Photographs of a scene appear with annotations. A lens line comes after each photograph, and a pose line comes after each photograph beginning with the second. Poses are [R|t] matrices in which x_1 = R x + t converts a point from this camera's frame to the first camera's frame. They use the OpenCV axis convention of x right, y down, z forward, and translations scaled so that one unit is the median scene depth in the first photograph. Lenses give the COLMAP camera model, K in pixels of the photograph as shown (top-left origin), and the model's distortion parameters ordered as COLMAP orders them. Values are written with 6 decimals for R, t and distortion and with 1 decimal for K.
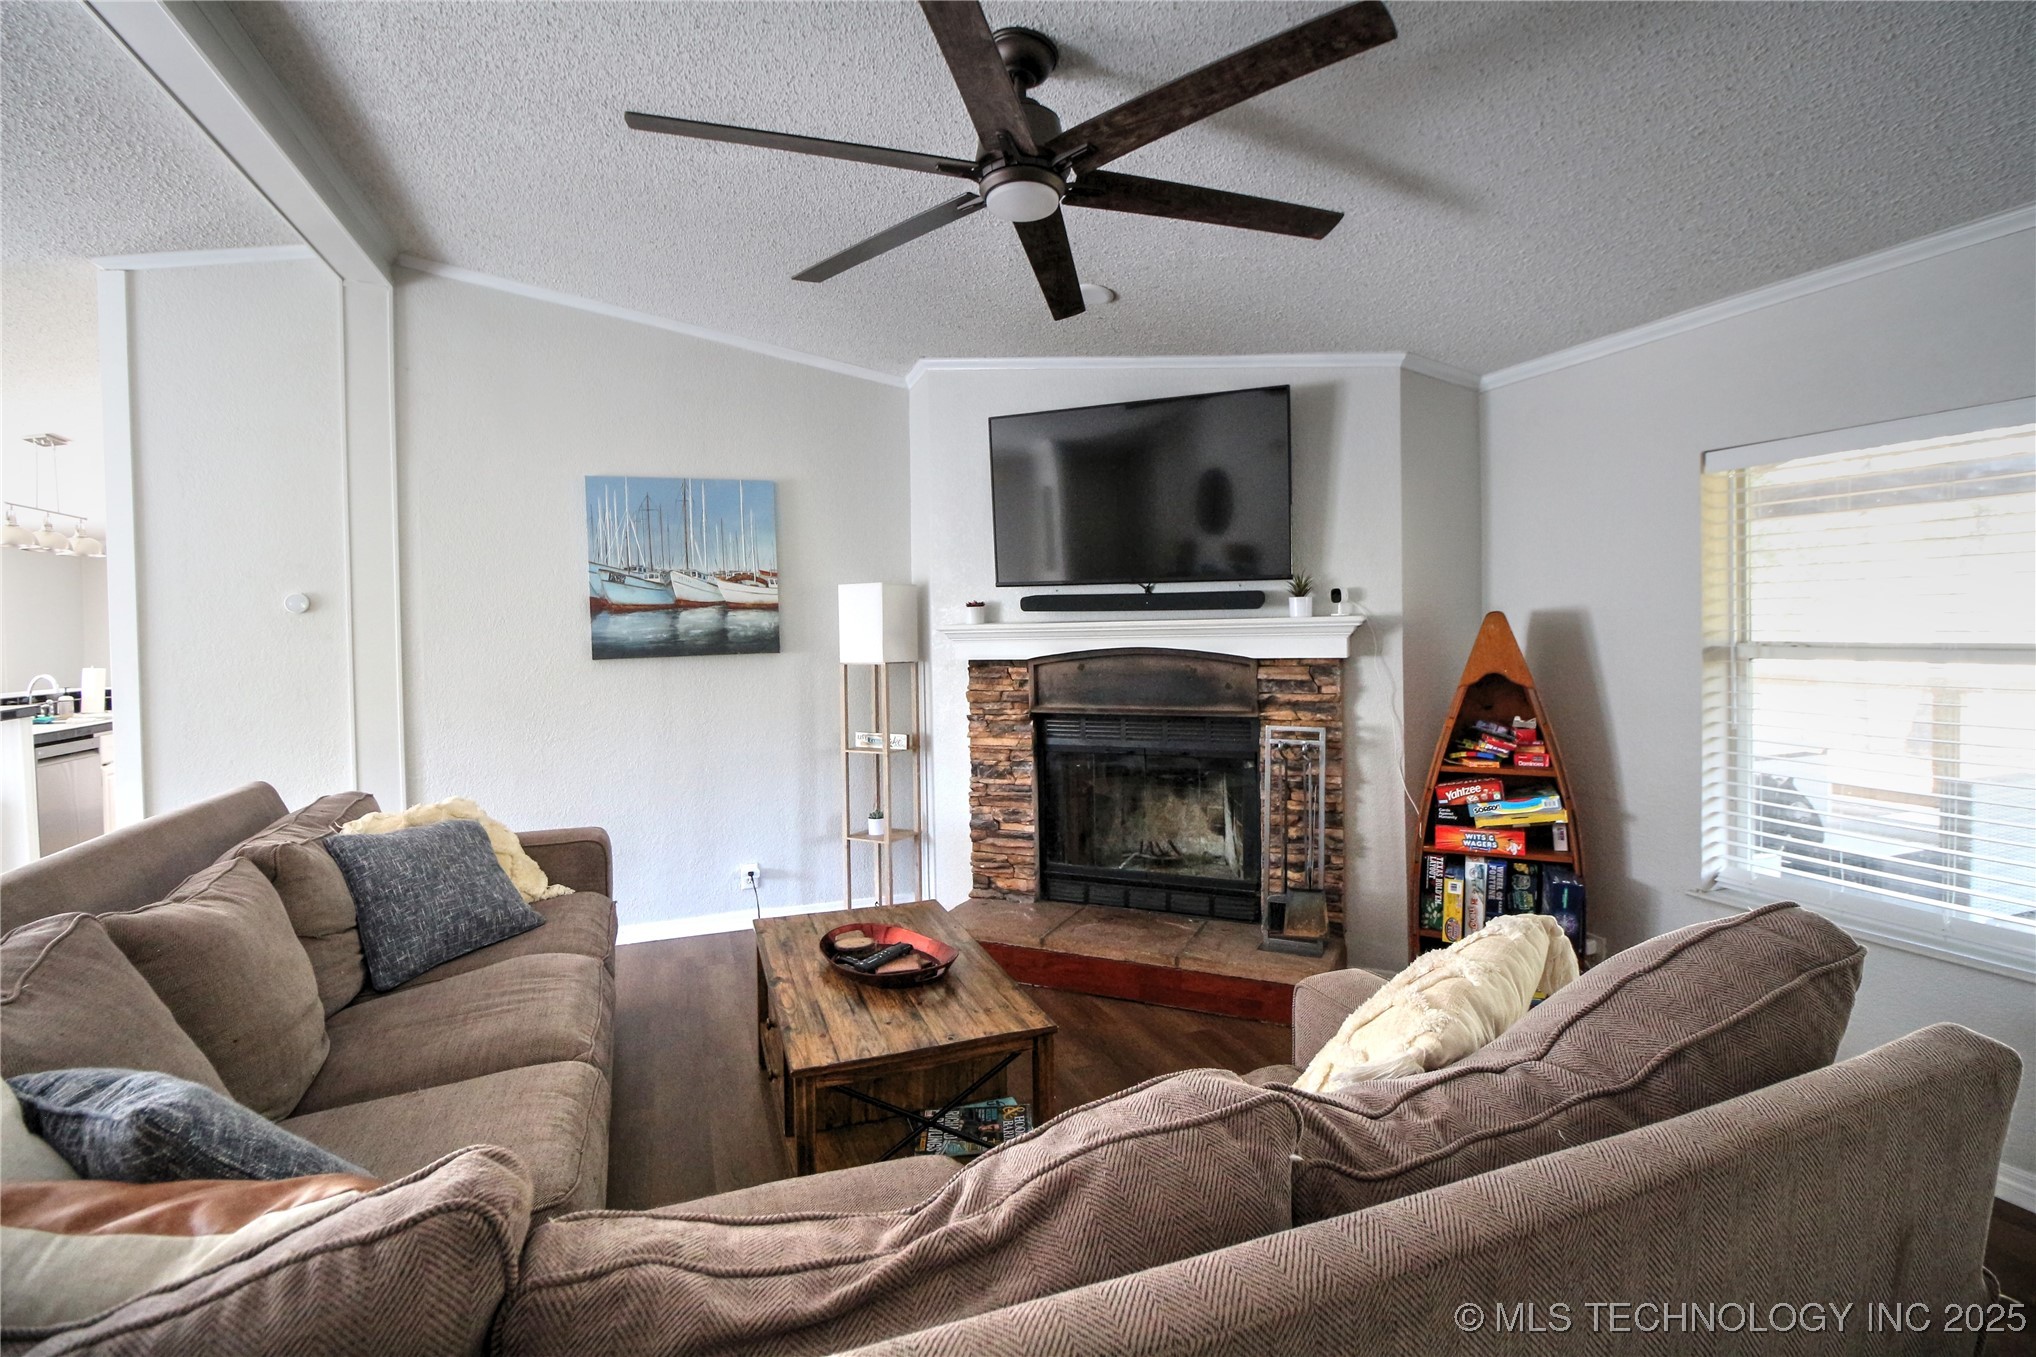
lens RADIAL K [[947.7, 0, 1013.0], [0, 947.7, 646.7], [0, 0, 1]] dist [-0.000916, -0.000588]
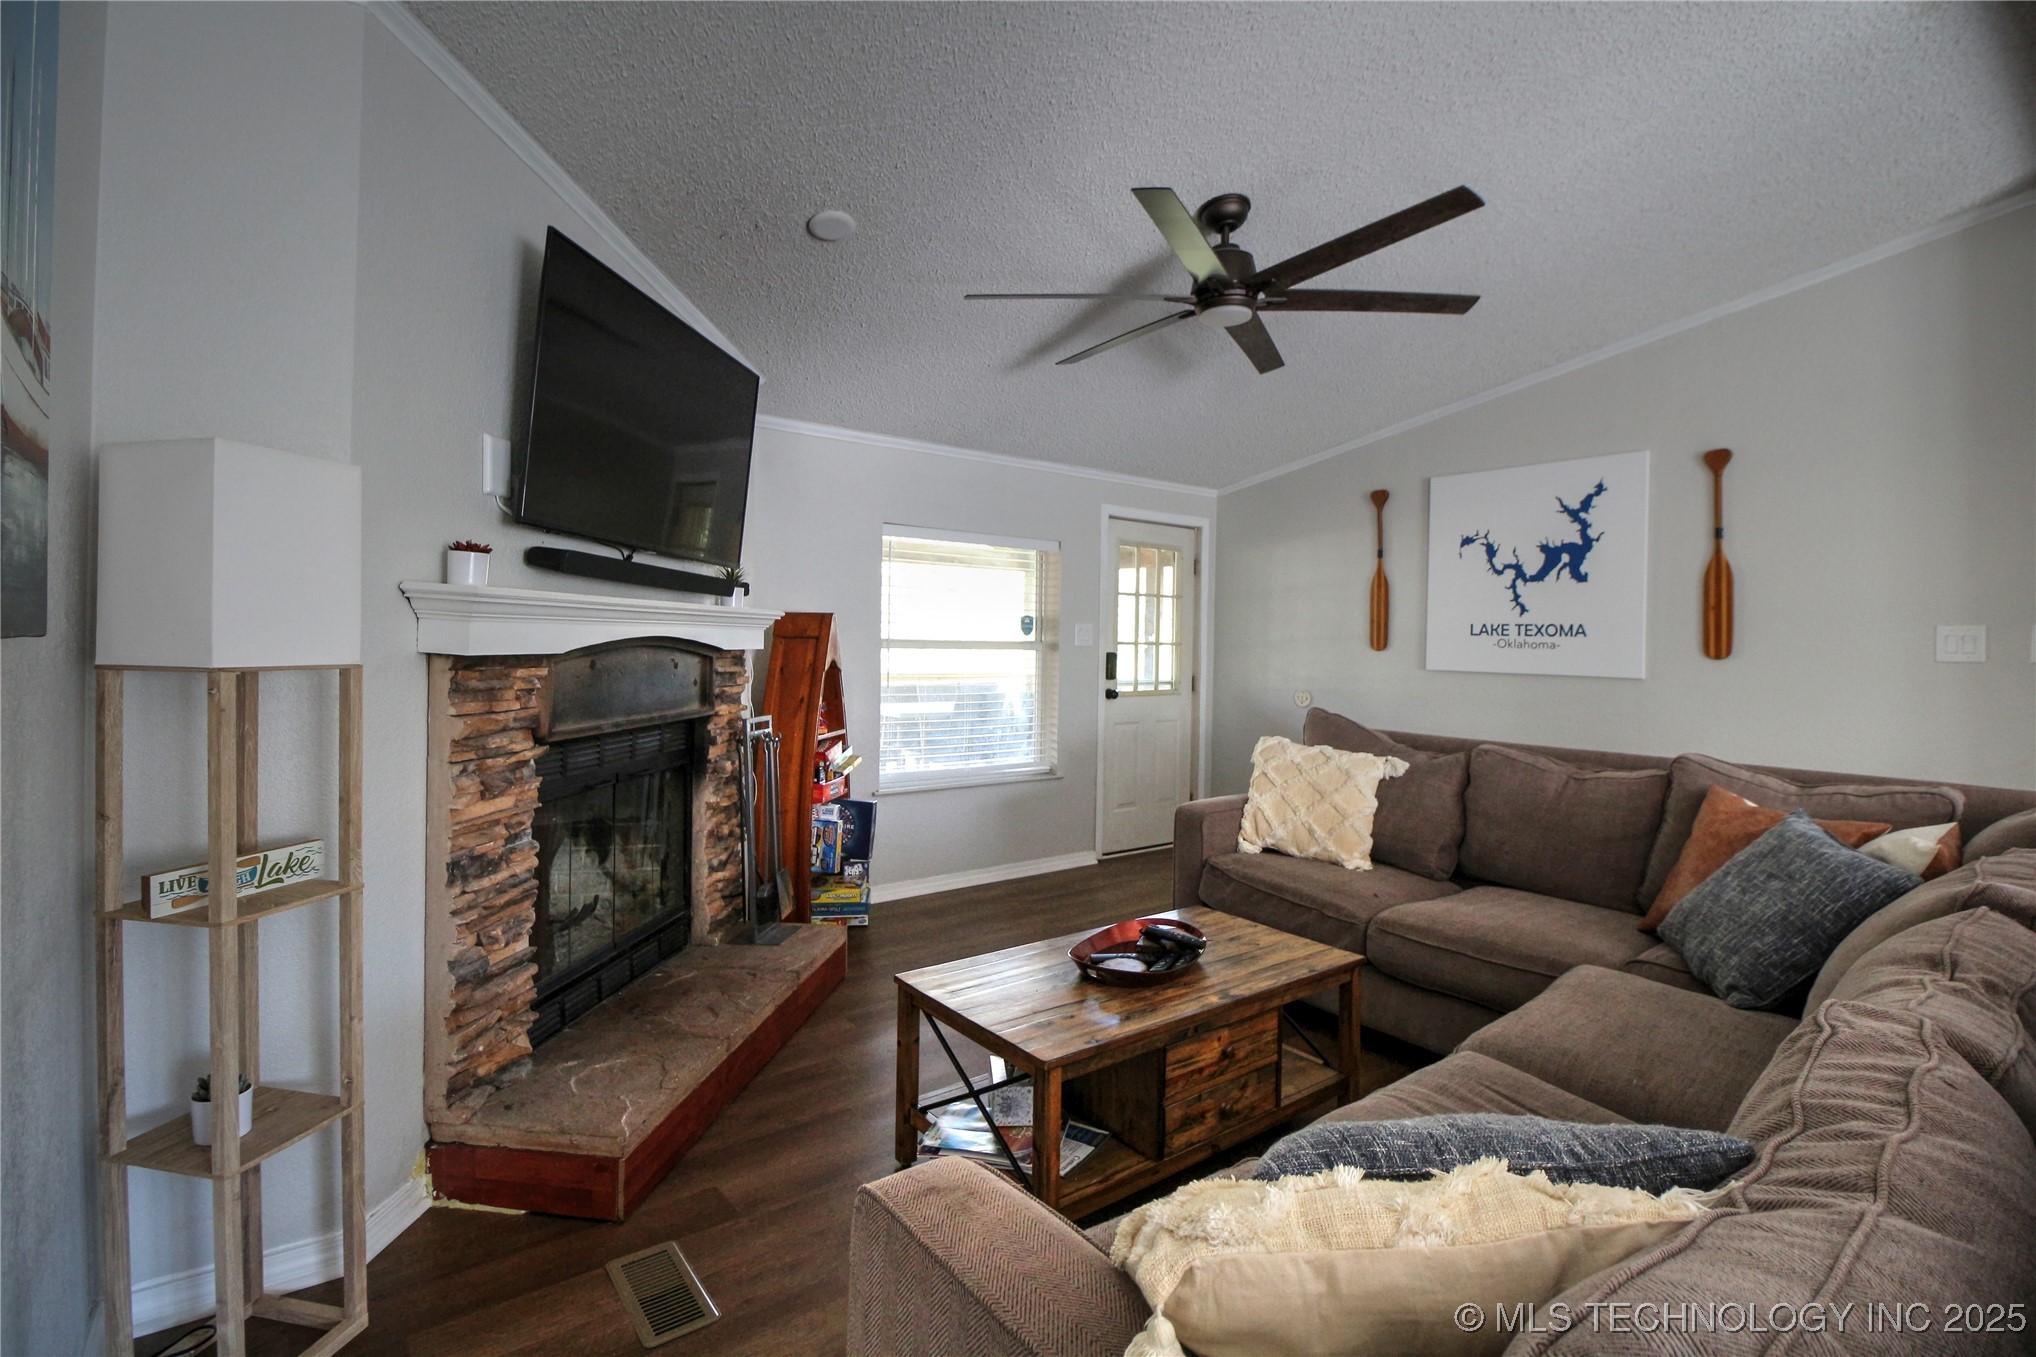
lens RADIAL K [[947.8, 0, 1008.1], [0, 947.8, 649.3], [0, 0, 1]] dist [-0.000371, -0.000909]
pose [[-0.318589, 0.006561, 0.947870, -0.649268], [0.006120, 0.999969, -0.004865, 0.016352], [-0.947873, 0.004251, -0.318619, 0.933351]]
